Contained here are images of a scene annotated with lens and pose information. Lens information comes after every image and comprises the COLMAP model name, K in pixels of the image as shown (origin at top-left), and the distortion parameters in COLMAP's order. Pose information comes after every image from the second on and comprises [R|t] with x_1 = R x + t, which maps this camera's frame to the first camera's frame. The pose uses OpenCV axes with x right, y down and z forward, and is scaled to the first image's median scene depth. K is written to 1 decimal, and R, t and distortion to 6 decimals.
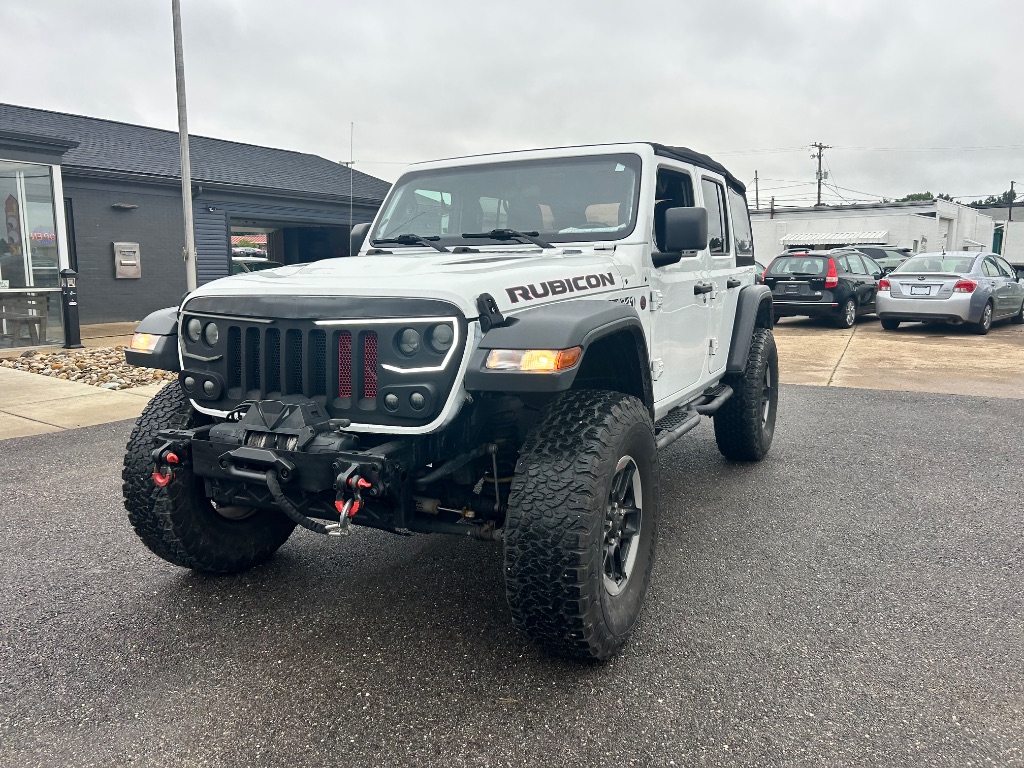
lens RADIAL K [[724.7, 0, 513.3], [0, 724.7, 388.7], [0, 0, 1]] dist [0.091243, -0.119383]
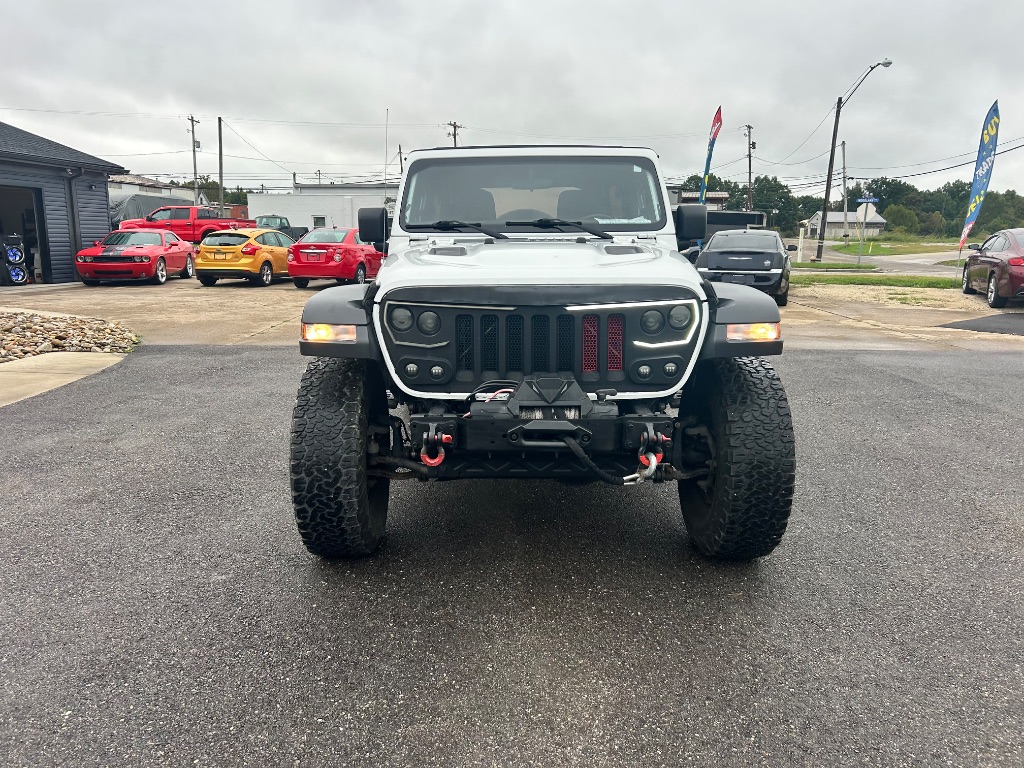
lens RADIAL K [[724.7, 0, 513.3], [0, 724.7, 388.7], [0, 0, 1]] dist [0.091243, -0.119383]
pose [[0.906425, -0.076965, 0.415295, -0.848656], [0.061355, 0.996821, 0.050823, -0.028217], [-0.417887, -0.020587, 0.908266, -0.005918]]
